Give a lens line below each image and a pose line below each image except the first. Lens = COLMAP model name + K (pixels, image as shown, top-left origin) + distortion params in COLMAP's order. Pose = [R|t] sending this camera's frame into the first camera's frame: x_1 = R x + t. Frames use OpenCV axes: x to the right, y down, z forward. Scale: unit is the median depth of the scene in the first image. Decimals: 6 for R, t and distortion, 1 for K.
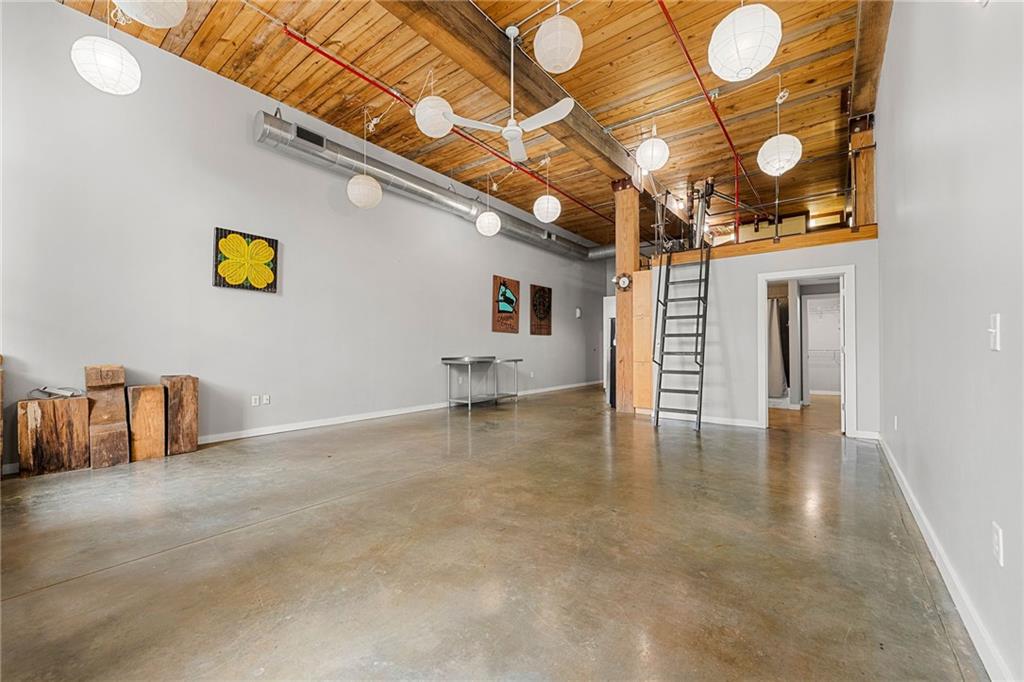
lens RADIAL K [[414.7, 0, 506.8], [0, 414.7, 350.5], [0, 0, 1]] dist [-0.001750, -0.000050]
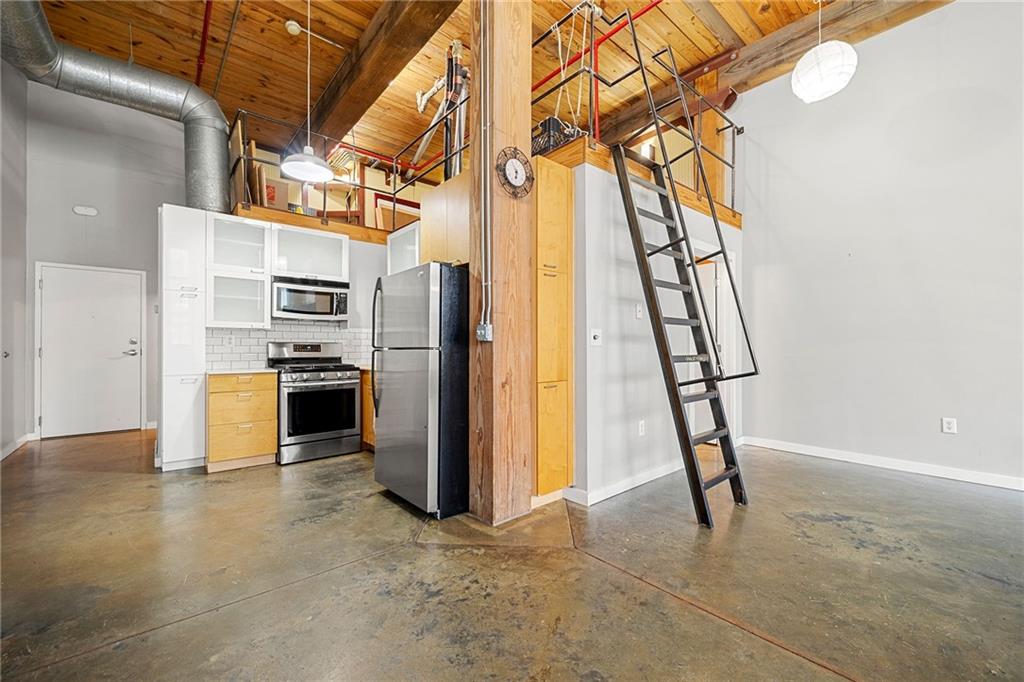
lens RADIAL K [[412.4, 0, 512.0], [0, 412.4, 341.0], [0, 0, 1]] dist [-0.001891, -0.000069]
pose [[0.196481, 0.007852, 0.980476, -0.079995], [0.002003, 0.999963, -0.008409, -0.009508], [-0.980506, 0.003617, 0.196458, 0.921123]]
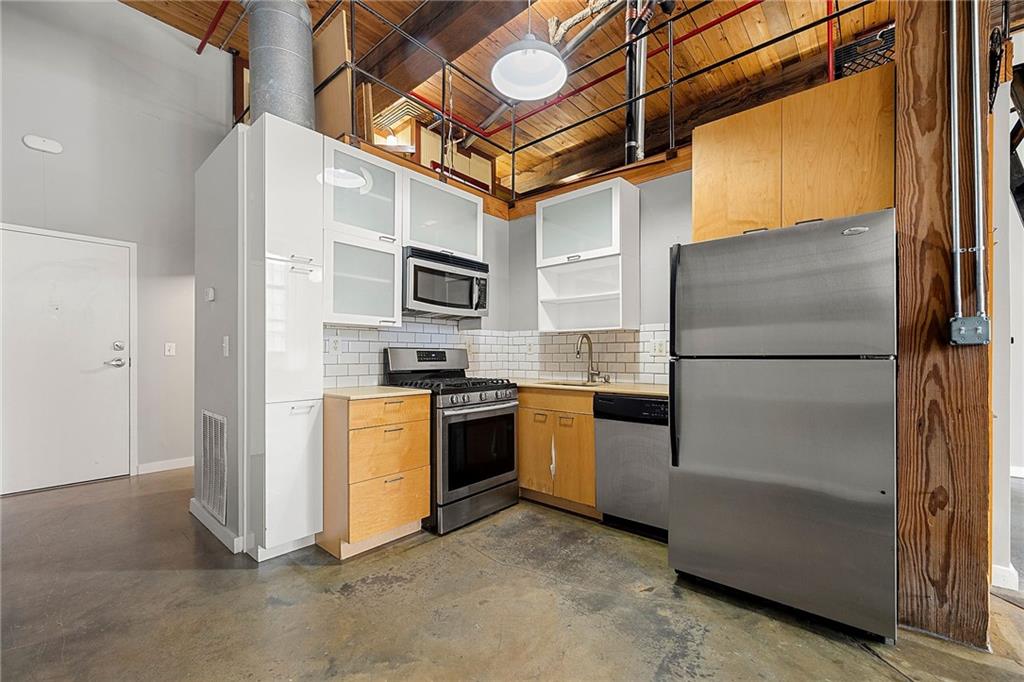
lens RADIAL K [[414.7, 0, 506.8], [0, 414.7, 350.5], [0, 0, 1]] dist [-0.001750, -0.000050]
pose [[0.052981, 0.003503, 0.998589, 0.040391], [0.000434, 0.999994, -0.003531, -0.009017], [-0.998595, 0.000621, 0.052979, 1.251505]]
